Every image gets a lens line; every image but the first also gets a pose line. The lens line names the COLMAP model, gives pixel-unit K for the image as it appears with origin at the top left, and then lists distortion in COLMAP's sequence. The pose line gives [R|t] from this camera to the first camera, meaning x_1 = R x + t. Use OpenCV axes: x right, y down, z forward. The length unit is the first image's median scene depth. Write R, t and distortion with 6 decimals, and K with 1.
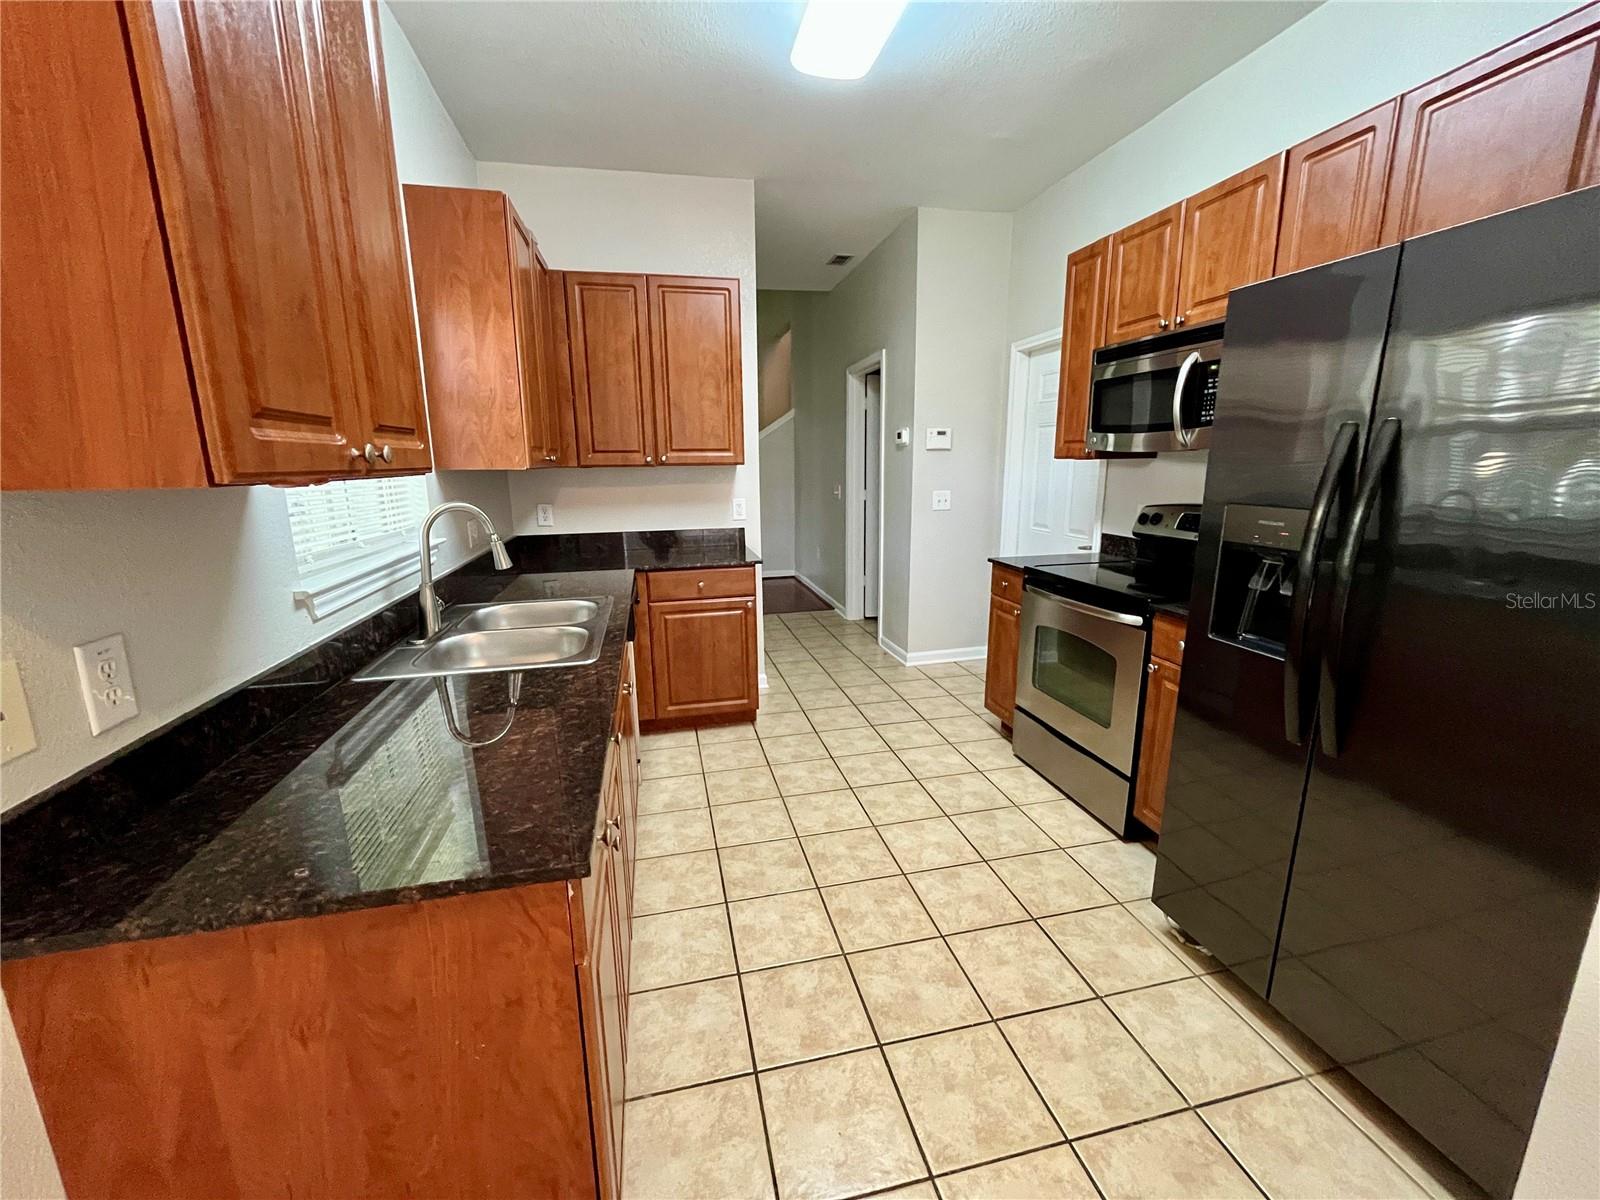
lens RADIAL K [[647.3, 0, 800.0], [0, 647.3, 600.0], [0, 0, 1]] dist [-0.001852, -0.000086]
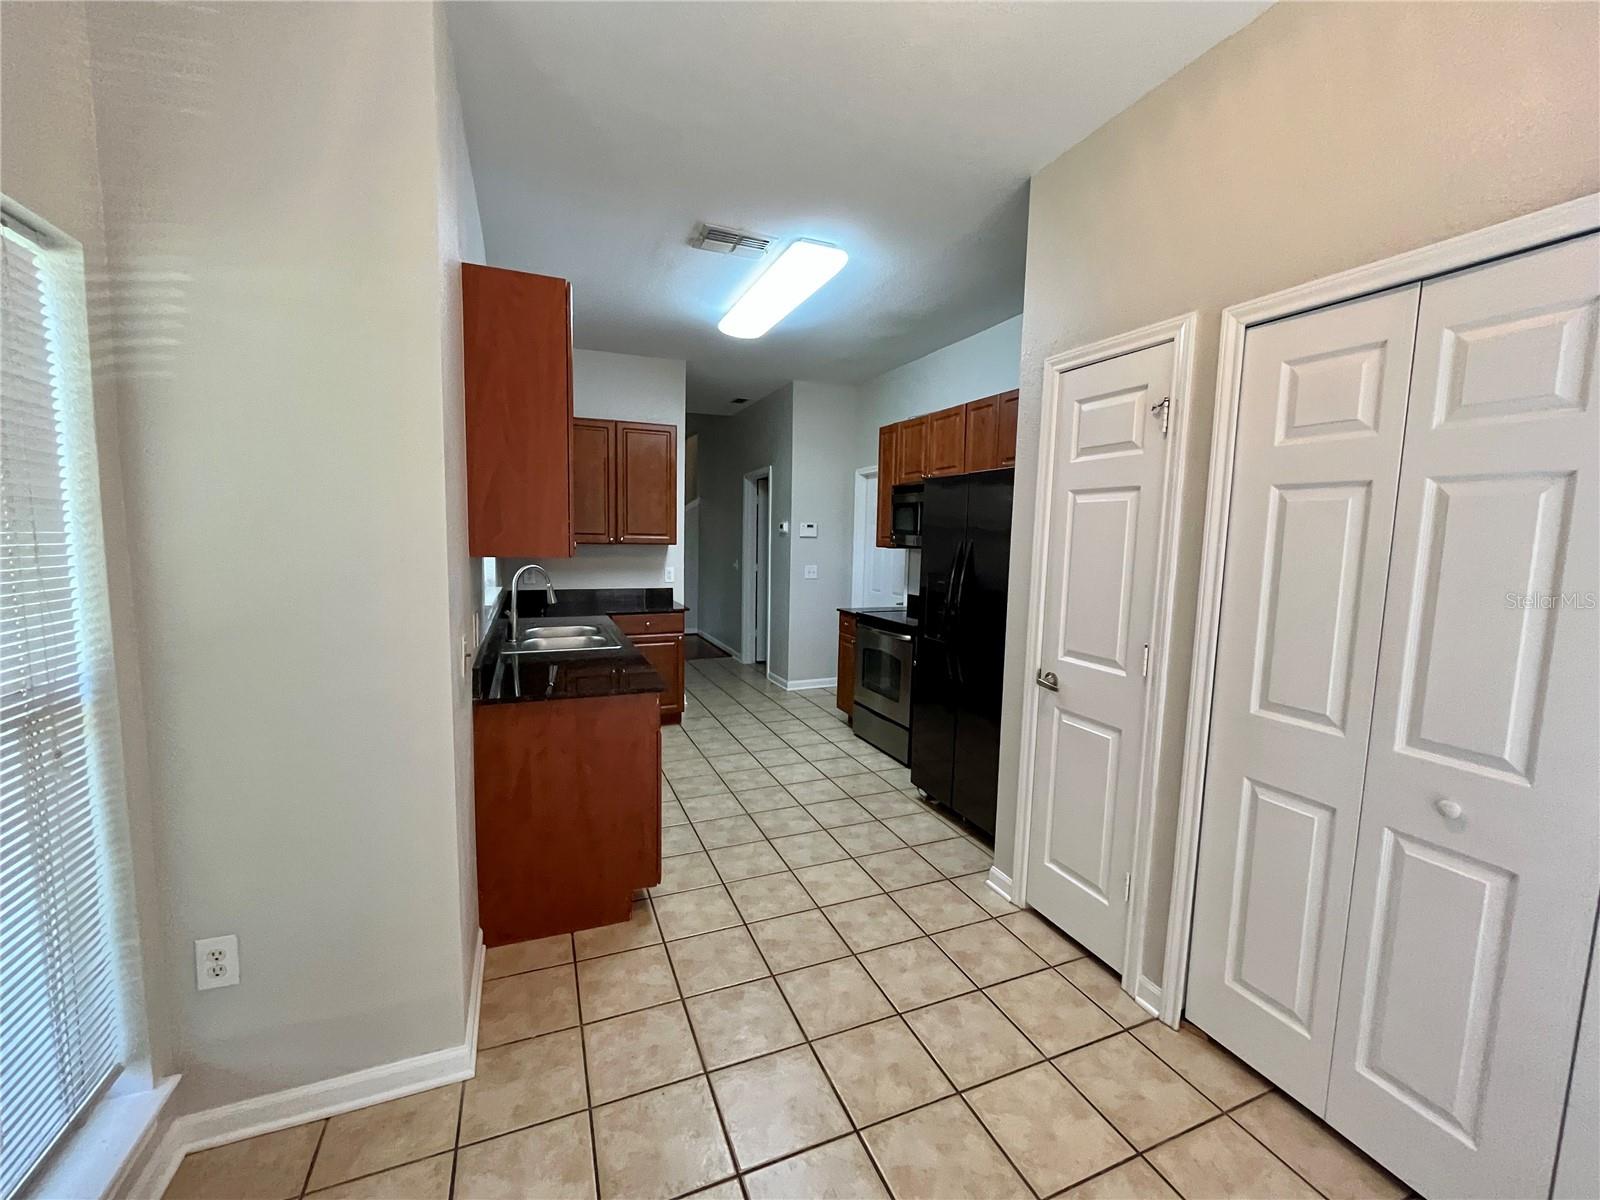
lens RADIAL K [[647.3, 0, 800.0], [0, 647.3, 600.0], [0, 0, 1]] dist [-0.001852, -0.000086]
pose [[0.985396, 0.013750, 0.169722, -0.061160], [0.005496, 0.993647, -0.112408, 0.089125], [-0.170189, 0.111699, 0.979060, -0.511211]]
